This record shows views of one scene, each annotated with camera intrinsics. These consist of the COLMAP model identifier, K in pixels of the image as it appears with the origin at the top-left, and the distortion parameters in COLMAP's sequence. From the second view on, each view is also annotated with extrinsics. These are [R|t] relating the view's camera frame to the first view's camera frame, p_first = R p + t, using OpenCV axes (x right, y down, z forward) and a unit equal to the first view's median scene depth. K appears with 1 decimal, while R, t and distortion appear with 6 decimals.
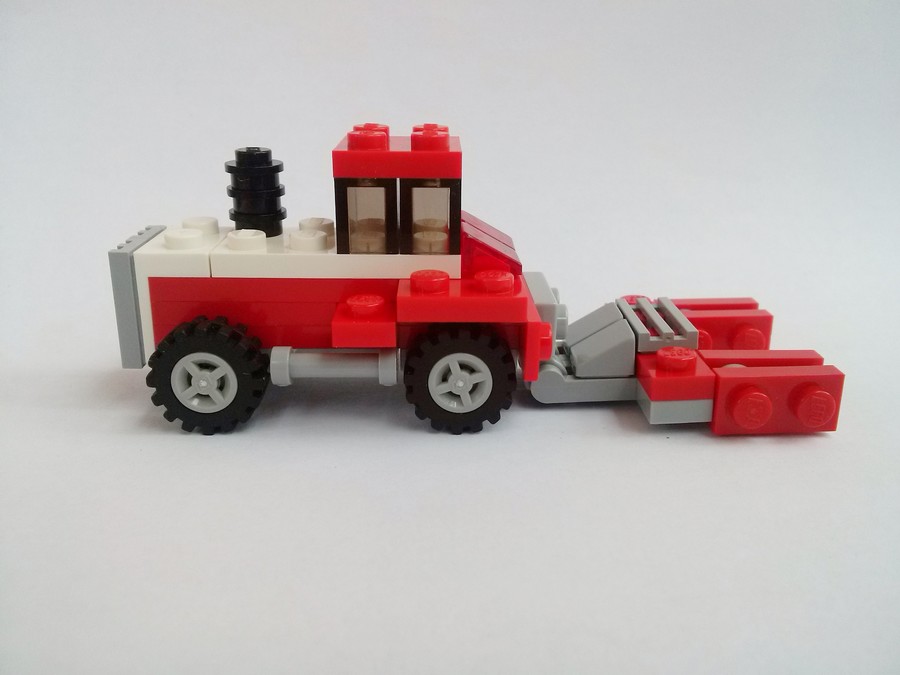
lens RADIAL K [[855.2, 0, 460.1], [0, 855.2, 338.8], [0, 0, 1]] dist [0.122499, -0.002880]
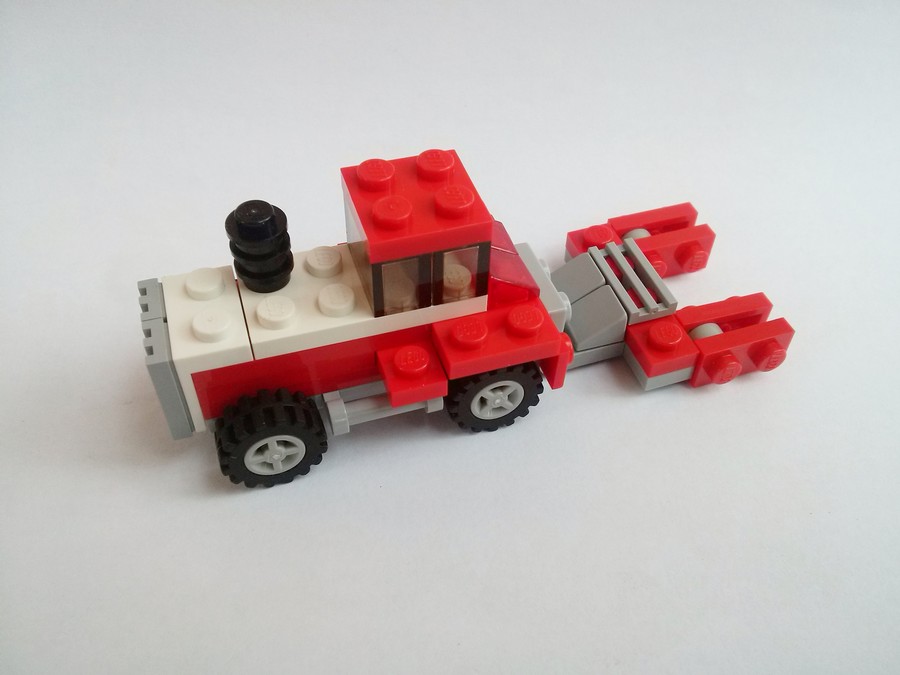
lens RADIAL K [[855.2, 0, 460.1], [0, 855.2, 338.8], [0, 0, 1]] dist [0.122499, -0.002880]
pose [[0.952942, -0.207331, 0.221169, -0.275270], [0.073933, 0.866477, 0.493712, -0.571951], [-0.294000, -0.454127, 0.841031, 0.091835]]
